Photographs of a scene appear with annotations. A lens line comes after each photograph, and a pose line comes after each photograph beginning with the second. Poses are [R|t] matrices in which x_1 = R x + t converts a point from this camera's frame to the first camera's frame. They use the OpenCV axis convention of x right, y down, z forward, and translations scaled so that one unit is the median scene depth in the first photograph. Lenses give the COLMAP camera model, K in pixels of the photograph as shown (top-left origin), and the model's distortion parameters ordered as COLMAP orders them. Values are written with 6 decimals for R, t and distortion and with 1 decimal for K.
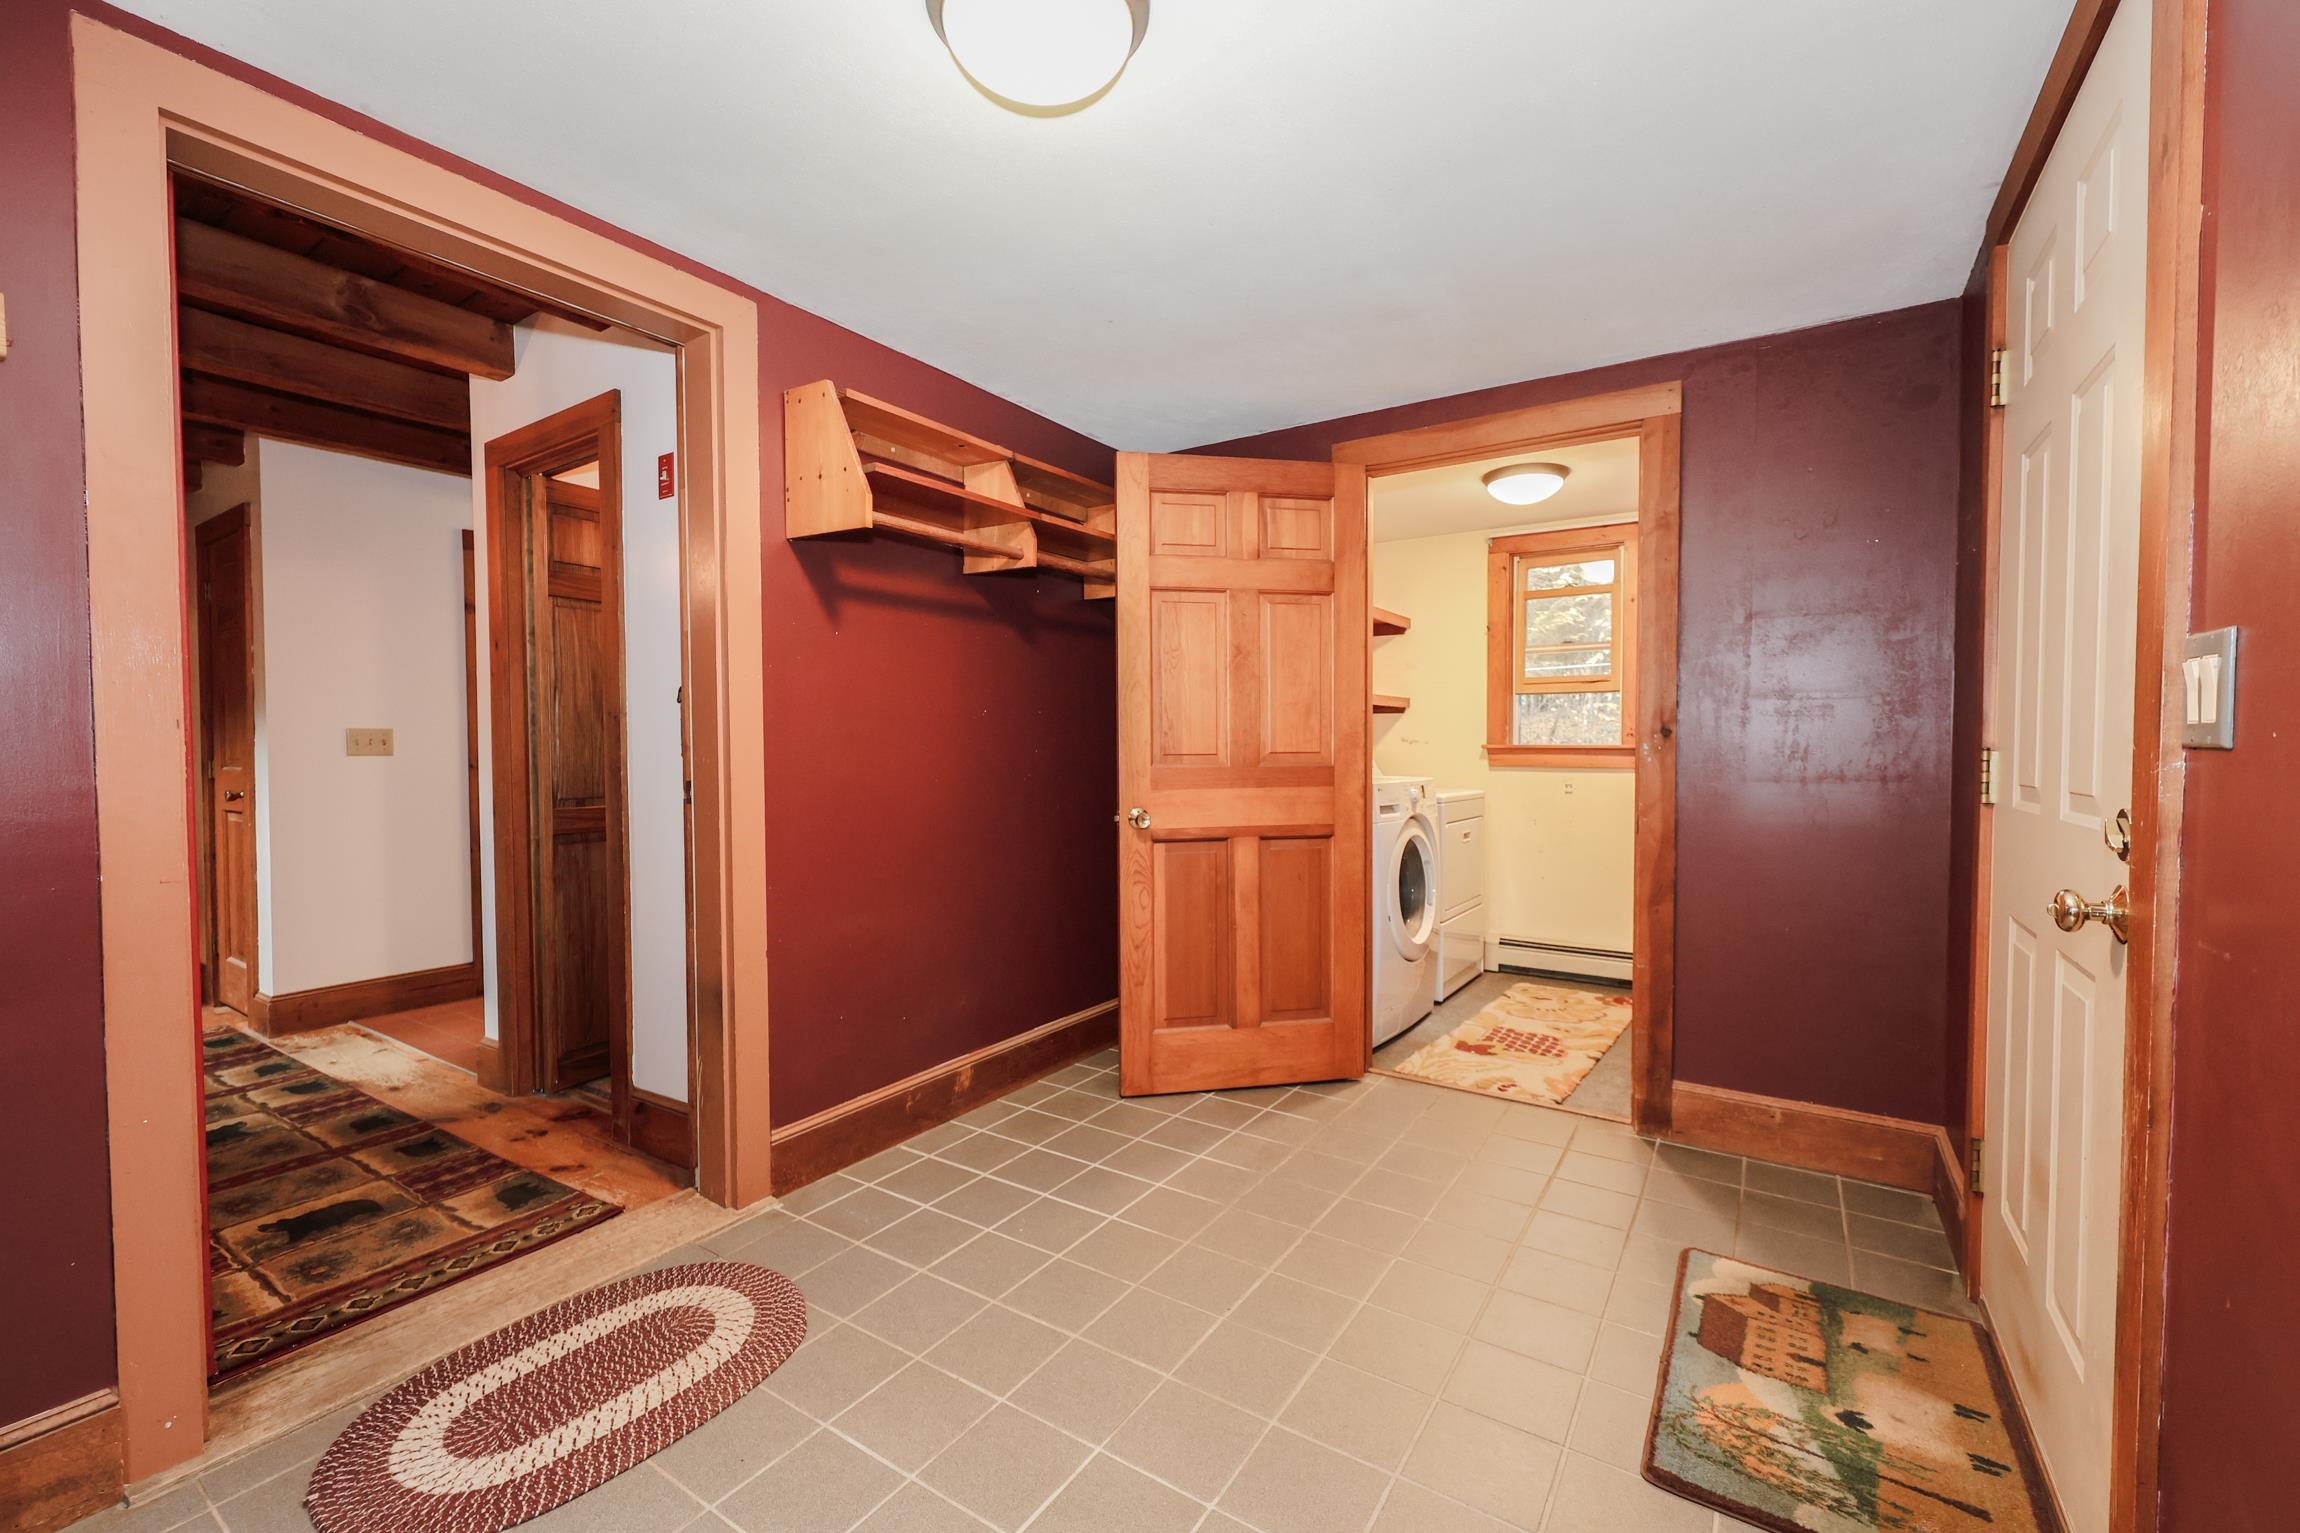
lens RADIAL K [[946.9, 0, 1140.2], [0, 946.9, 766.3], [0, 0, 1]] dist [-0.005808, 0.000404]
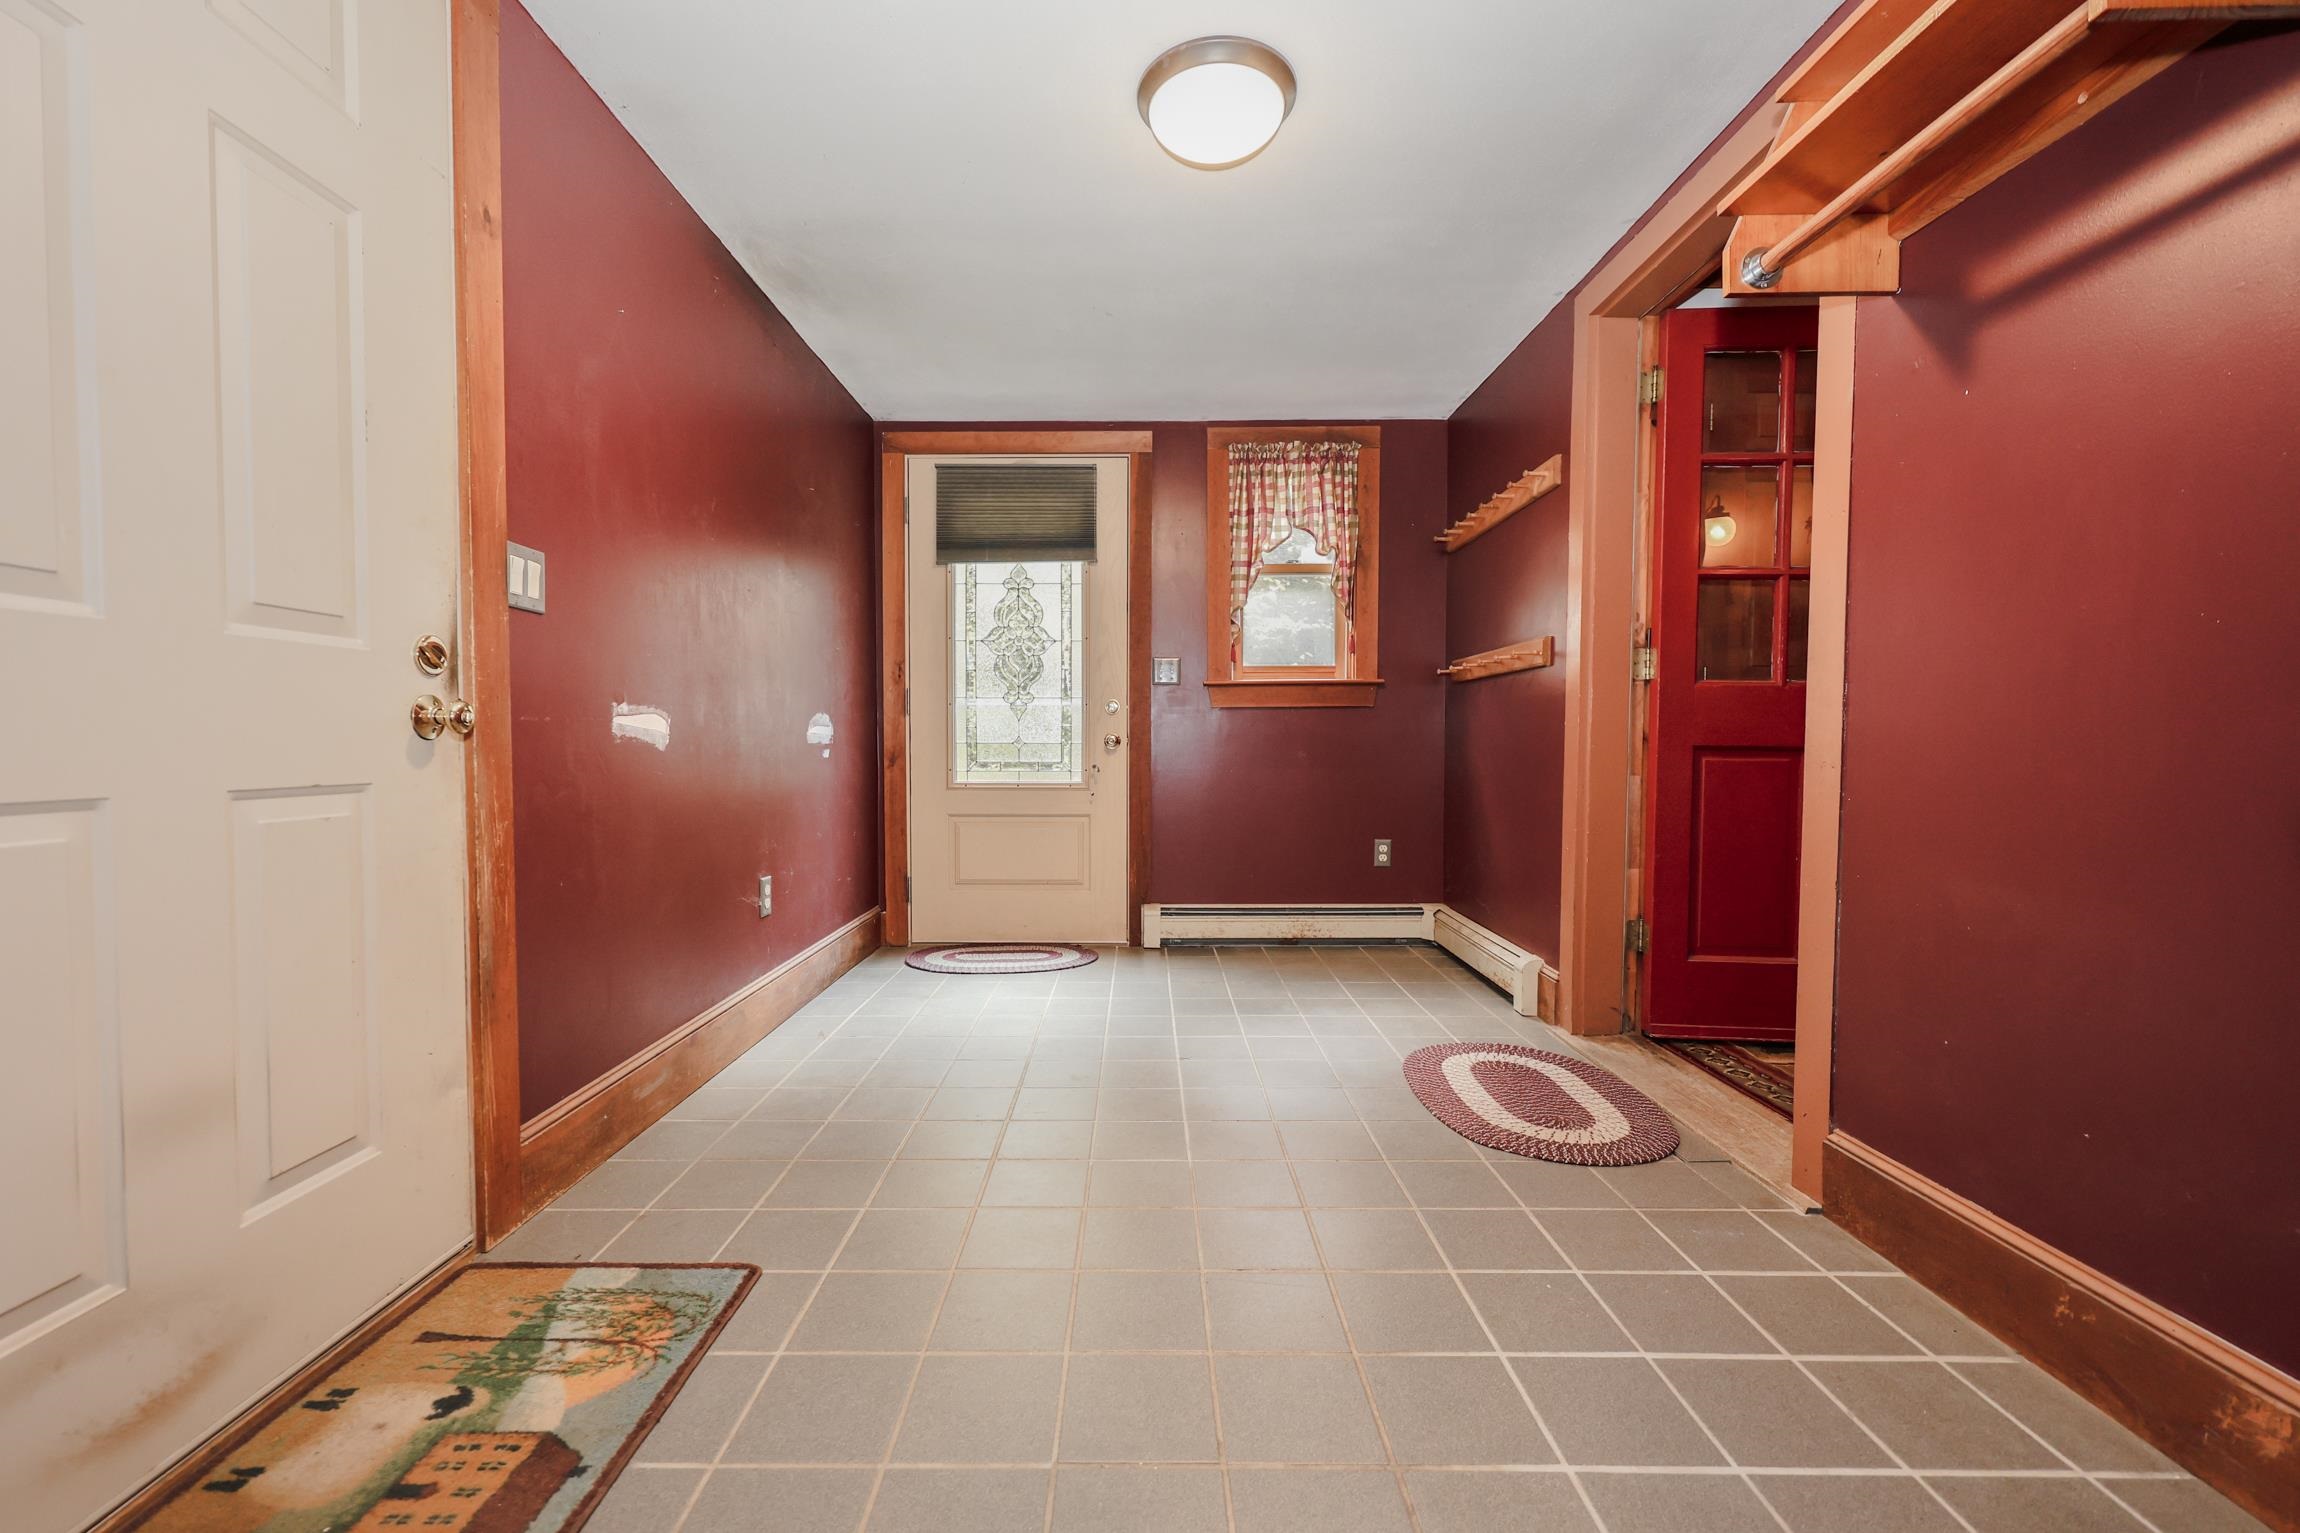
lens RADIAL K [[946.9, 0, 1140.2], [0, 946.9, 766.3], [0, 0, 1]] dist [-0.005808, 0.000404]
pose [[-0.834717, 0.016313, -0.550438, 0.300813], [-0.011632, 0.998816, 0.047241, 0.048432], [0.550557, 0.045836, -0.833538, 0.839071]]
